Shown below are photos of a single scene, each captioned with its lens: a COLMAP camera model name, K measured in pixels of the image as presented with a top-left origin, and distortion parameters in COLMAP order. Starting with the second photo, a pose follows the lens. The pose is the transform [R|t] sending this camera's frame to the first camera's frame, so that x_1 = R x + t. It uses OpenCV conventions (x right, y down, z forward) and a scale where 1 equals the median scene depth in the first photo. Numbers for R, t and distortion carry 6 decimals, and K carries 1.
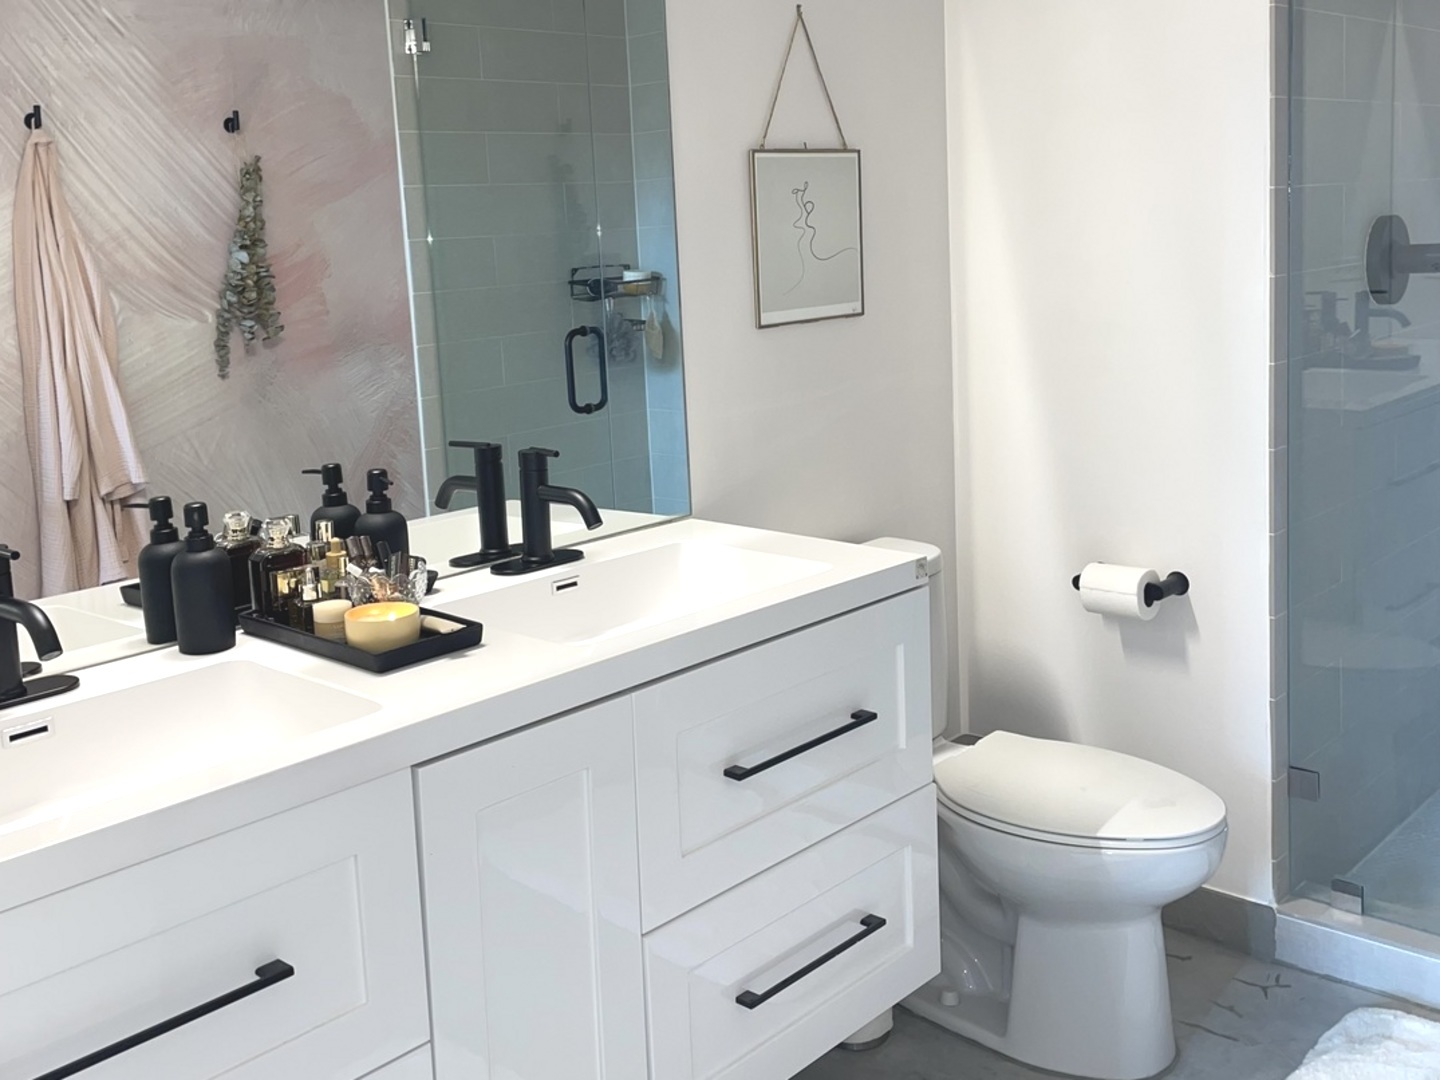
lens RADIAL K [[1505.1, 0, 715.0], [0, 1505.1, 389.5], [0, 0, 1]] dist [0.083362, -0.116826]
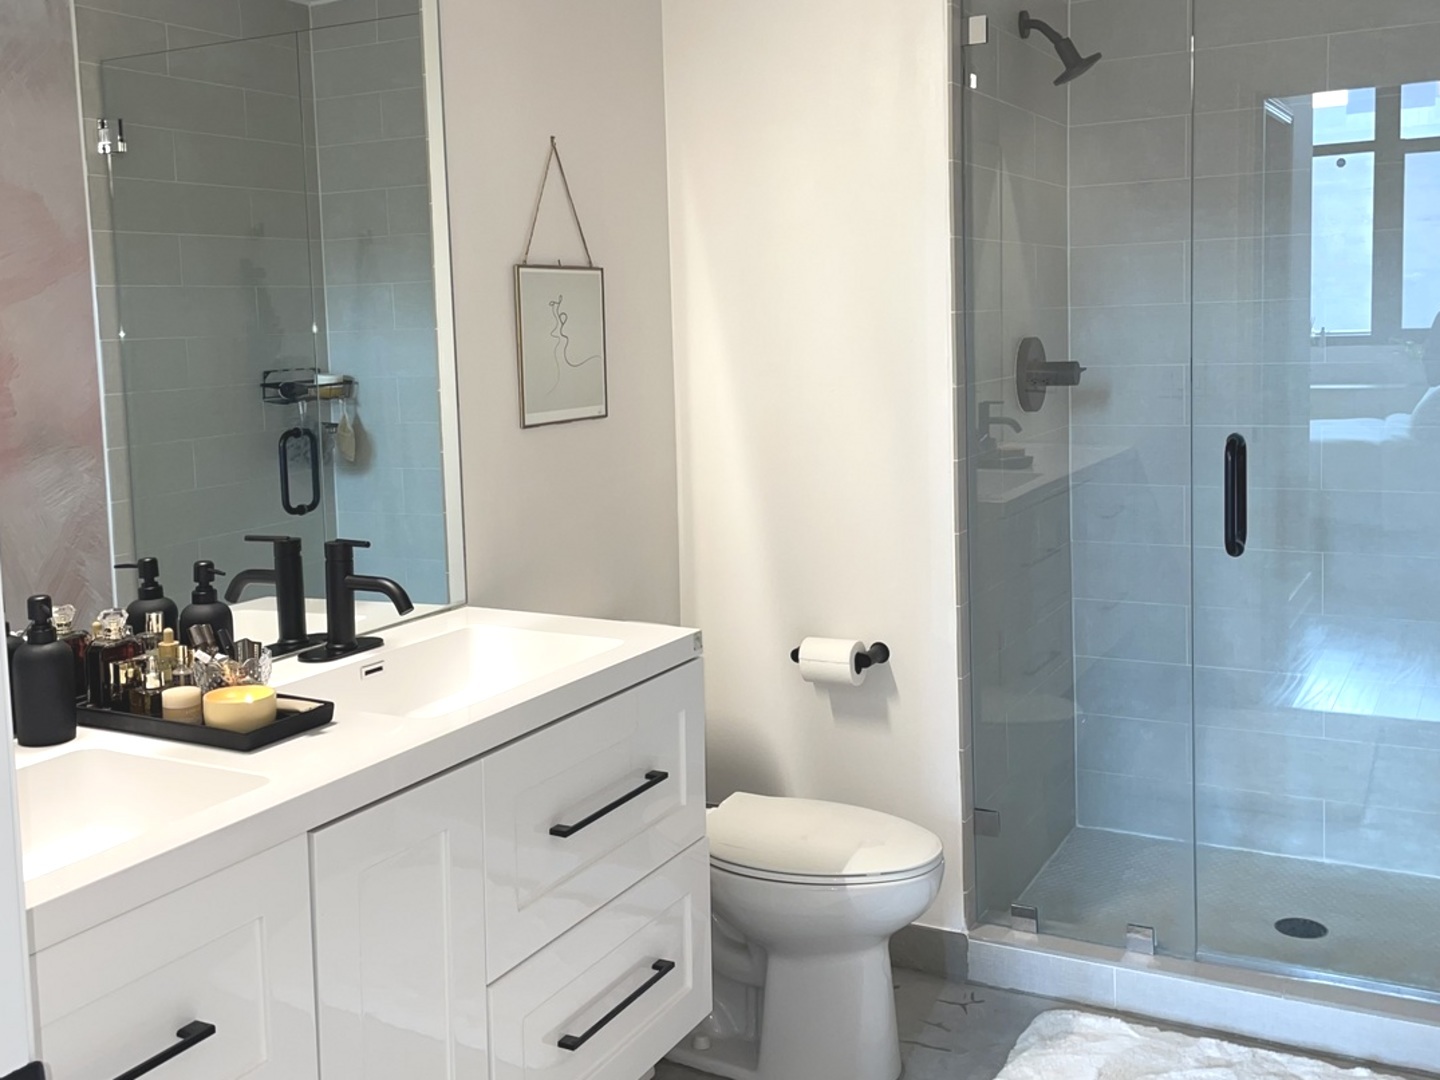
lens RADIAL K [[1505.1, 0, 715.0], [0, 1505.1, 389.5], [0, 0, 1]] dist [0.083362, -0.116826]
pose [[0.962954, 0.010390, 0.269467, -0.134476], [0.008963, 0.997472, -0.070488, 0.009437], [-0.269518, 0.070292, 0.960427, -0.082571]]
